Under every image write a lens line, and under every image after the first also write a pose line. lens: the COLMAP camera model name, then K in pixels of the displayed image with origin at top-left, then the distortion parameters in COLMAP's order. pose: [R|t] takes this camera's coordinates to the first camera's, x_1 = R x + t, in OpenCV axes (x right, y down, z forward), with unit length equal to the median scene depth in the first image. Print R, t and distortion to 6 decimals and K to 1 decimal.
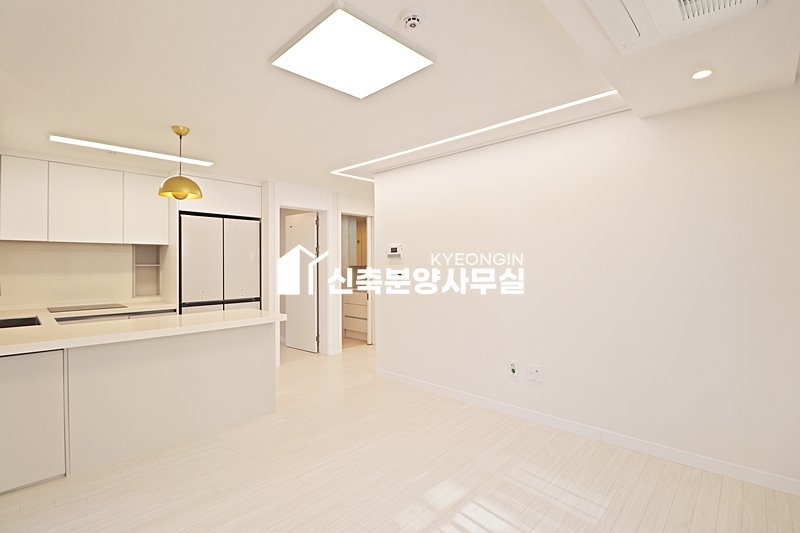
lens RADIAL K [[378.5, 0, 395.7], [0, 378.5, 262.8], [0, 0, 1]] dist [-0.000511, -0.012233]
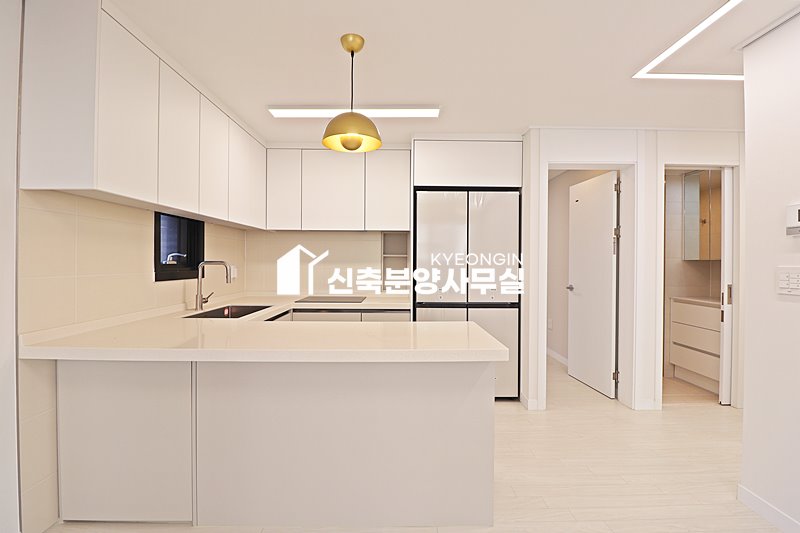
lens RADIAL K [[378.5, 0, 395.7], [0, 378.5, 262.8], [0, 0, 1]] dist [-0.000511, -0.012233]
pose [[0.705137, 0.013051, -0.708951, -0.028318], [-0.007499, 0.999912, 0.010948, 0.012902], [0.709032, -0.002403, 0.705173, 0.350603]]
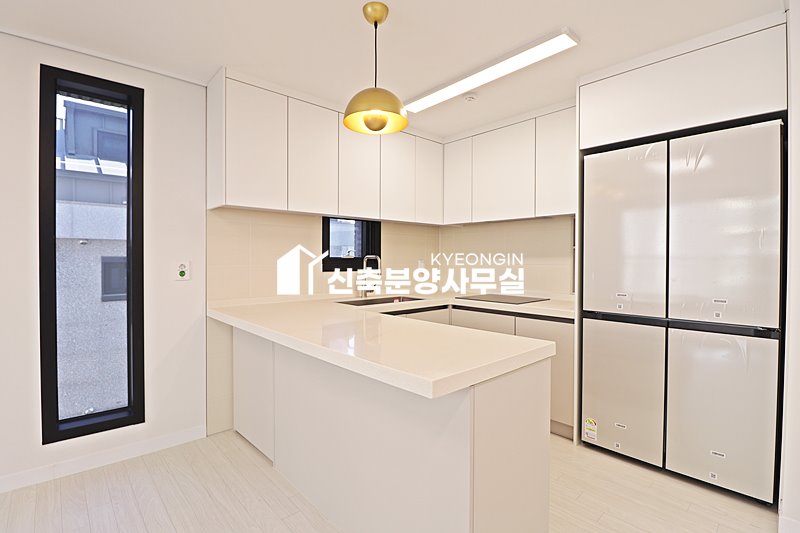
lens RADIAL K [[378.5, 0, 395.7], [0, 378.5, 262.8], [0, 0, 1]] dist [-0.000511, -0.012233]
pose [[-0.060124, 0.016543, -0.998054, 0.020476], [0.001607, 0.999863, 0.016476, 0.020795], [0.998190, -0.000613, -0.060142, 0.644142]]
